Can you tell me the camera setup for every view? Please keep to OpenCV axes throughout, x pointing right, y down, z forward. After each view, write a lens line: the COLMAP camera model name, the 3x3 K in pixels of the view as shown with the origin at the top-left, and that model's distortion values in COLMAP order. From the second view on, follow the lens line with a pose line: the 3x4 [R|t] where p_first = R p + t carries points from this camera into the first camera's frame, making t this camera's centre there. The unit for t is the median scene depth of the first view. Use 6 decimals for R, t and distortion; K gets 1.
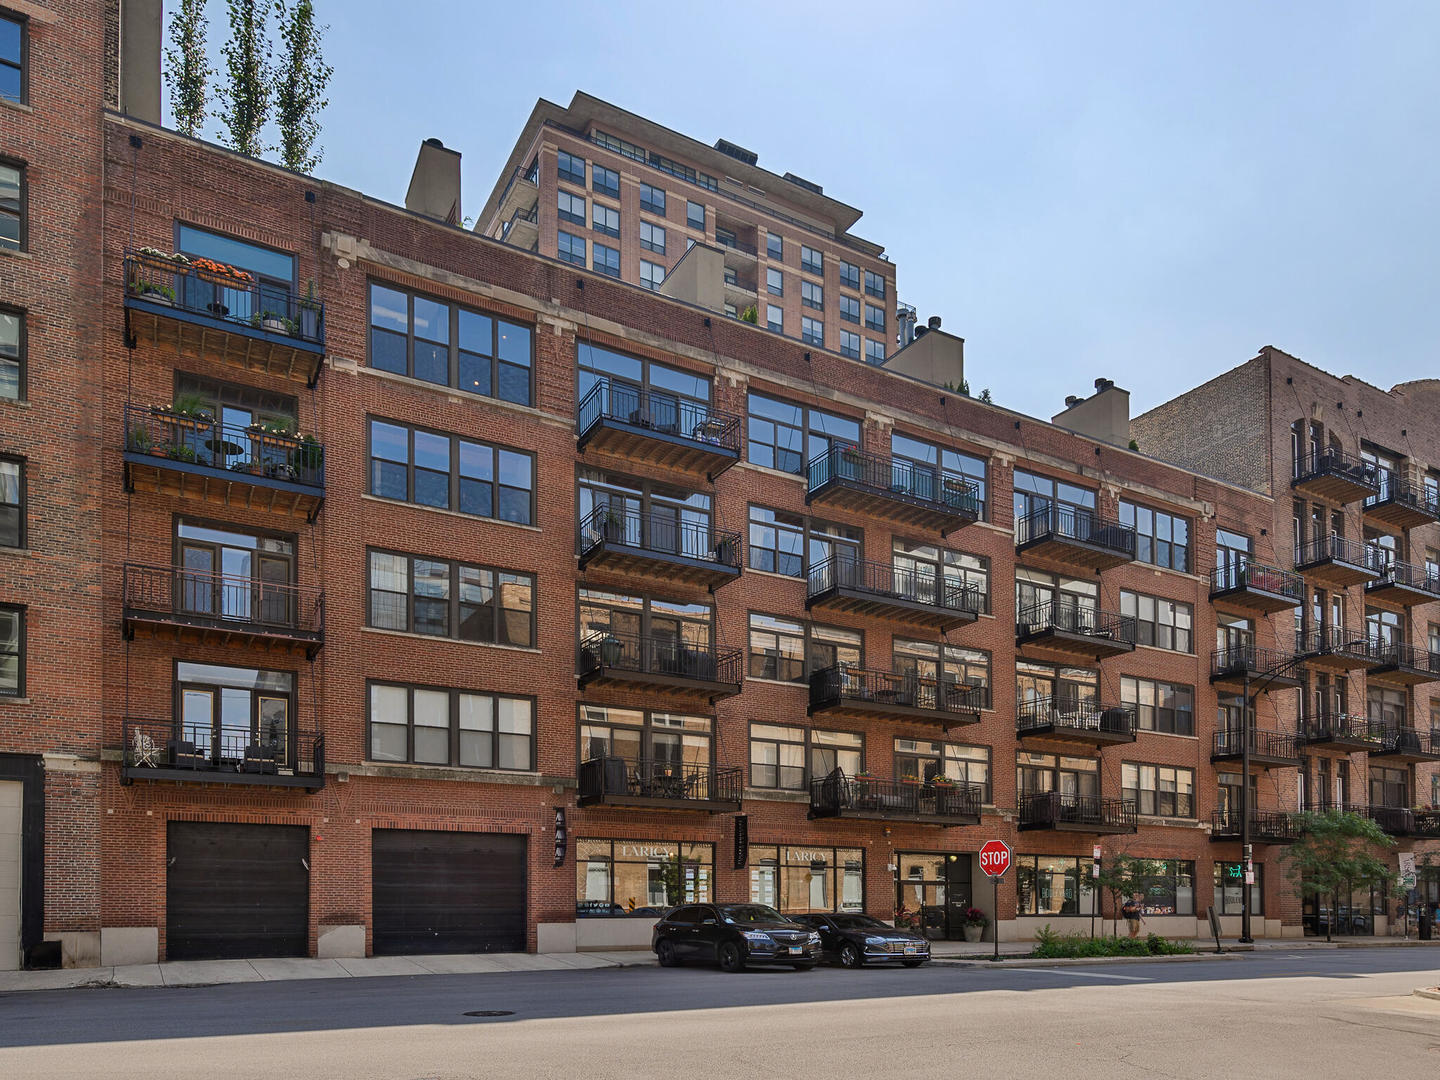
lens RADIAL K [[642.1, 0, 717.8], [0, 642.1, 537.7], [0, 0, 1]] dist [0.001974, 0.000125]
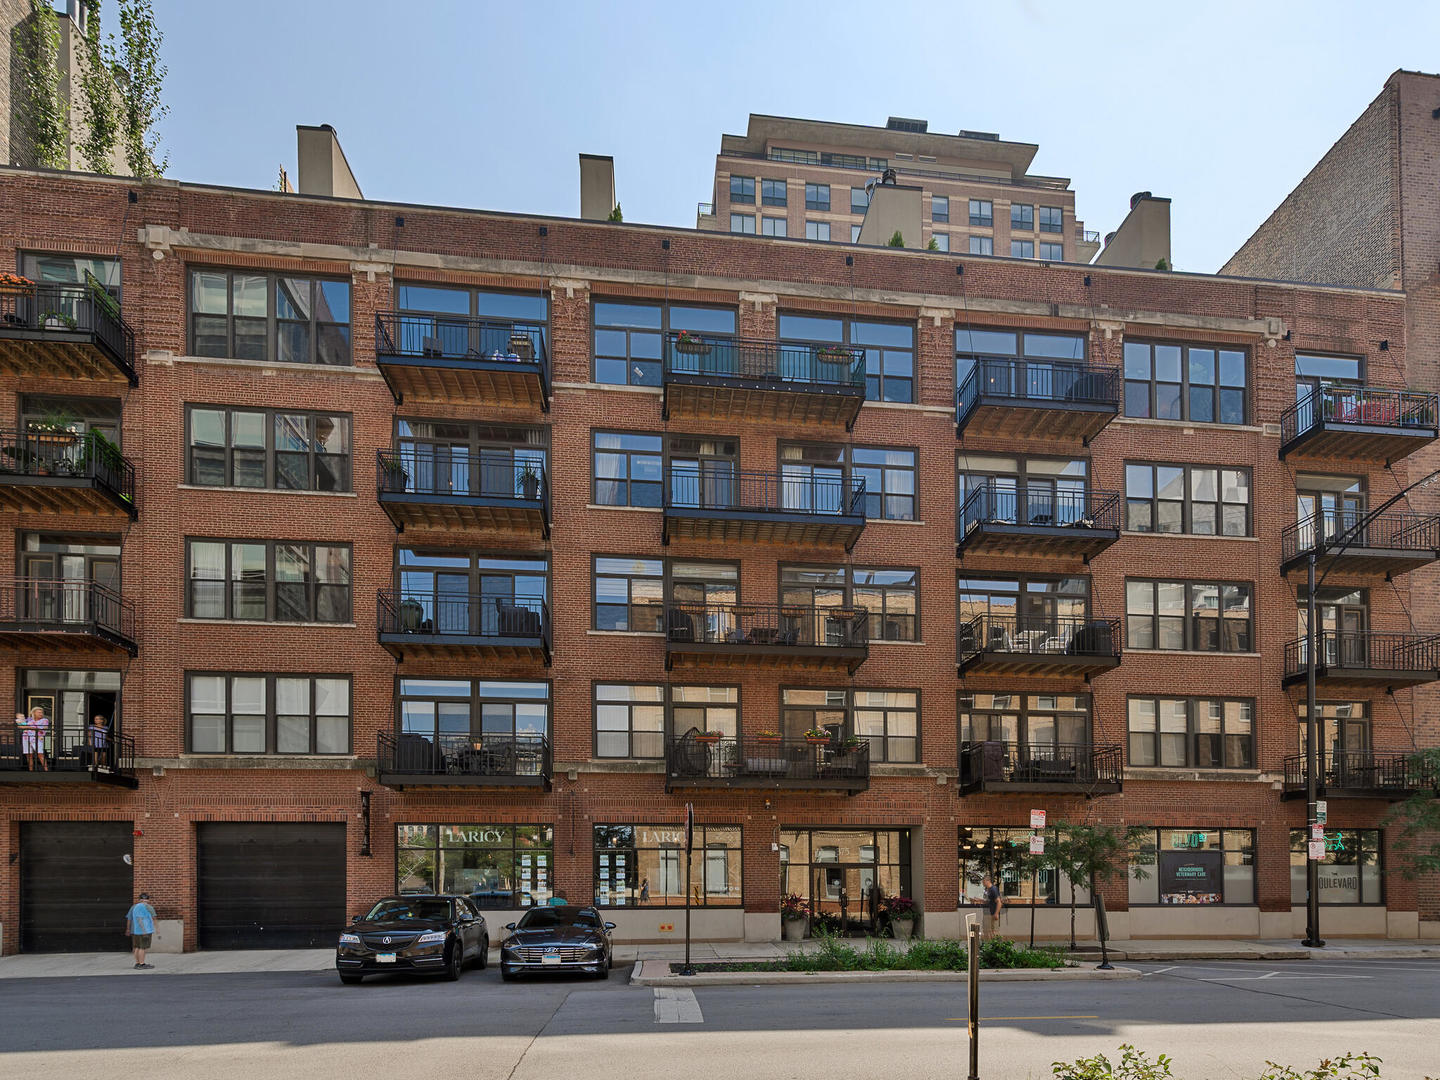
lens RADIAL K [[648.9, 0, 720.1], [0, 648.9, 563.6], [0, 0, 1]] dist [0.005941, -0.000376]
pose [[0.961644, -0.129939, -0.241570, 0.415621], [0.142102, 0.989283, 0.033552, 0.122538], [0.234621, -0.066593, 0.969803, 0.216745]]
